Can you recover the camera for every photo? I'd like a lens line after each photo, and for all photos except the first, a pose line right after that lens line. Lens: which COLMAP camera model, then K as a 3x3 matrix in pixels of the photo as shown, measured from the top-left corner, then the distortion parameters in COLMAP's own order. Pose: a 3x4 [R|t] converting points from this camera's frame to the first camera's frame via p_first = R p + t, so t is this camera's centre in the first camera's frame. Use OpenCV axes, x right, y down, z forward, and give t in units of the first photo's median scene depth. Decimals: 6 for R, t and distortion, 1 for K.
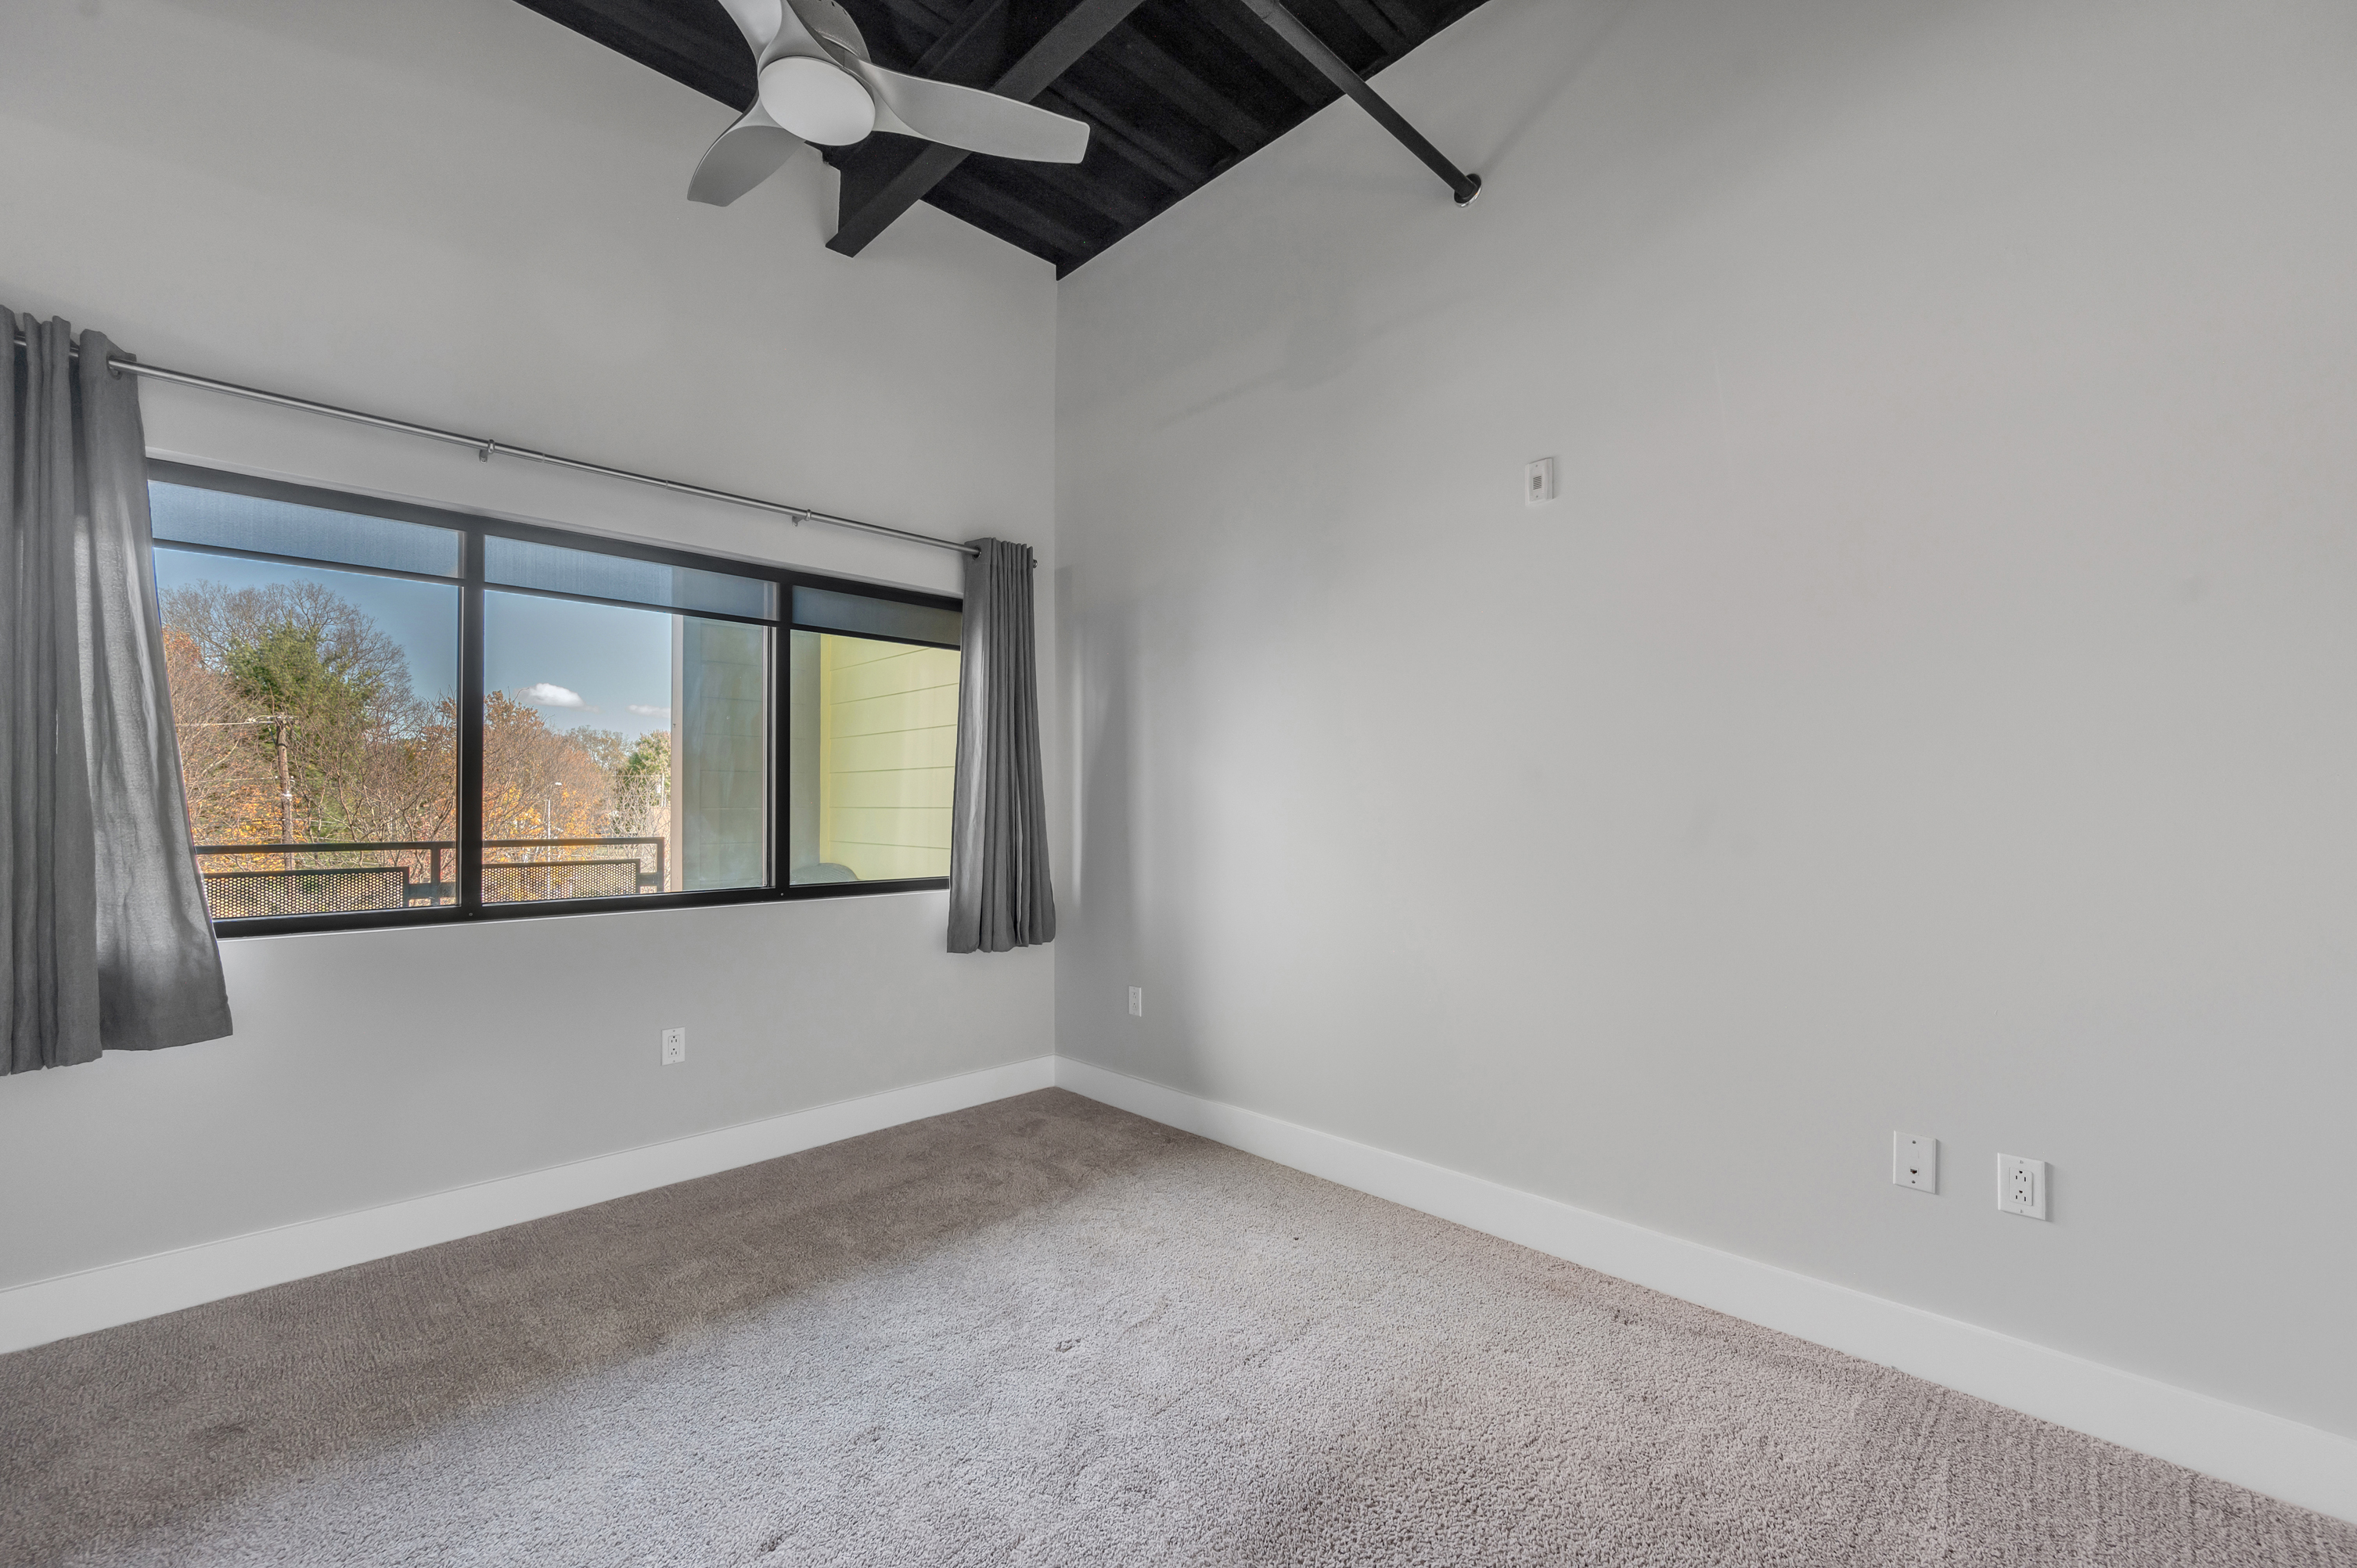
lens RADIAL K [[964.3, 0, 1173.6], [0, 964.3, 810.1], [0, 0, 1]] dist [-0.006807, 0.001079]
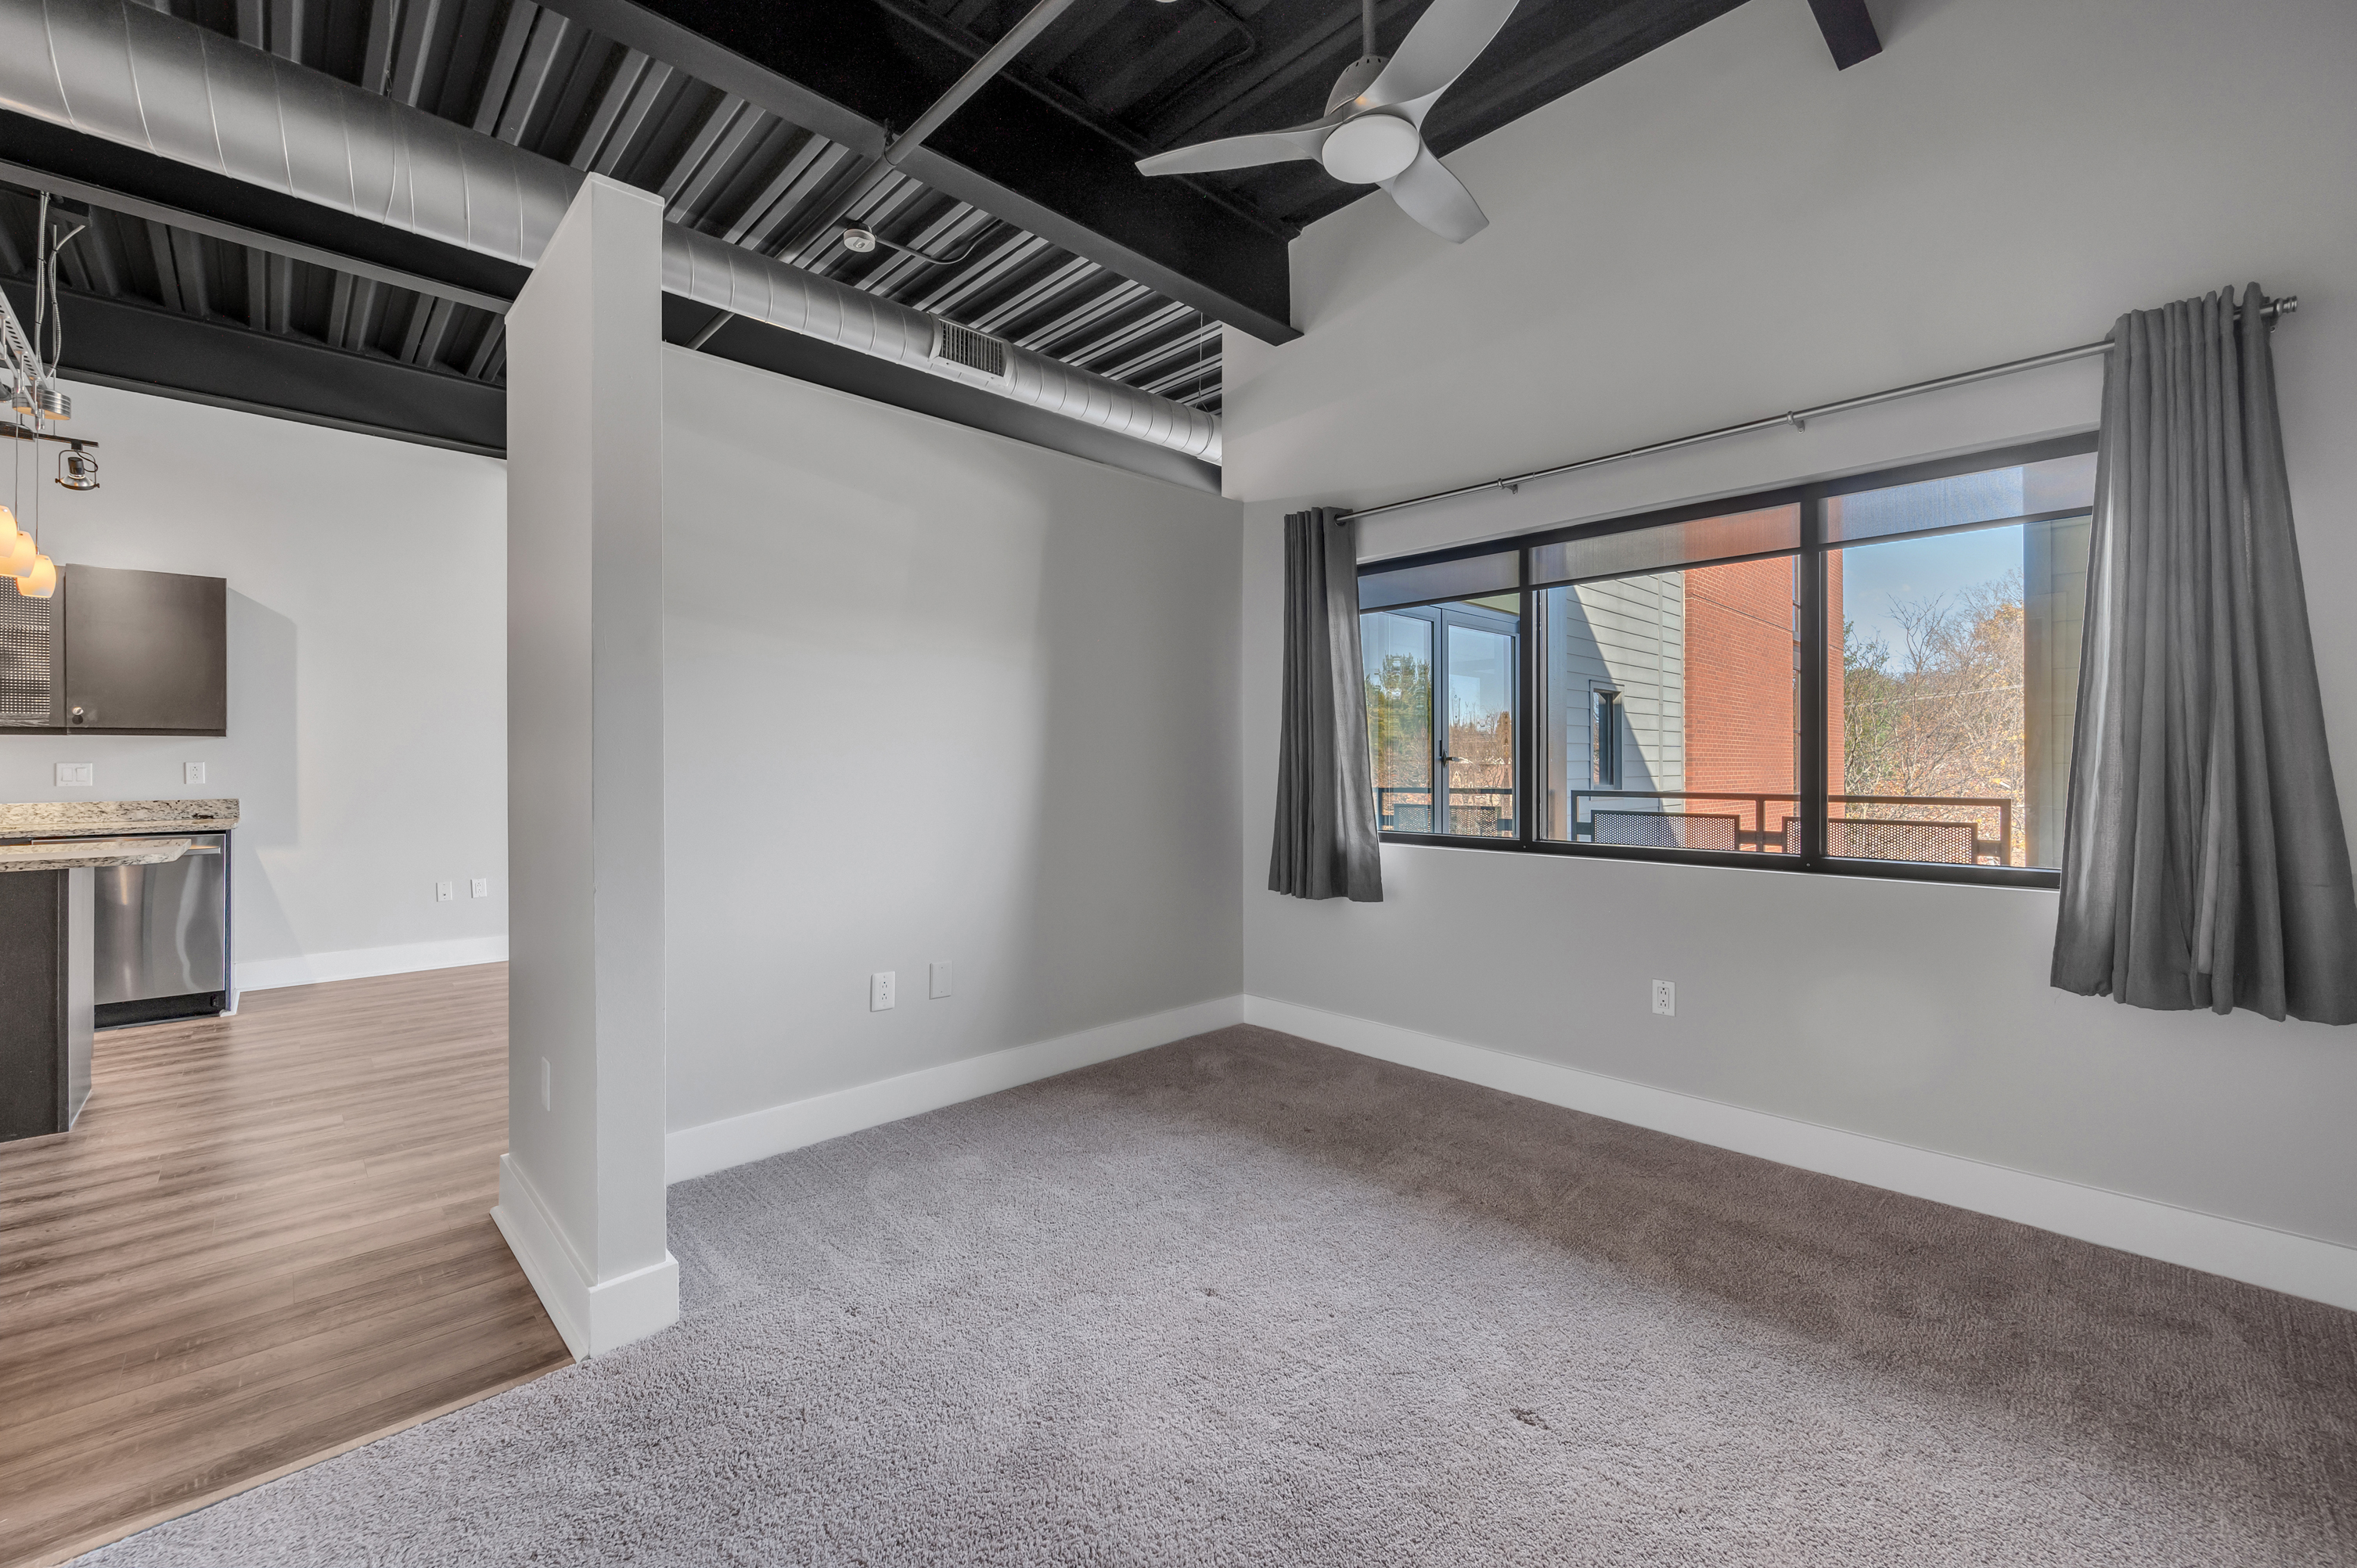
lens RADIAL K [[964.3, 0, 1174.5], [0, 964.3, 766.9], [0, 0, 1]] dist [-0.006807, 0.001079]
pose [[-0.023930, 0.004753, -0.999702, 0.424286], [-0.003405, 0.999983, 0.004835, -0.001679], [0.999708, 0.003520, -0.023914, 0.421395]]
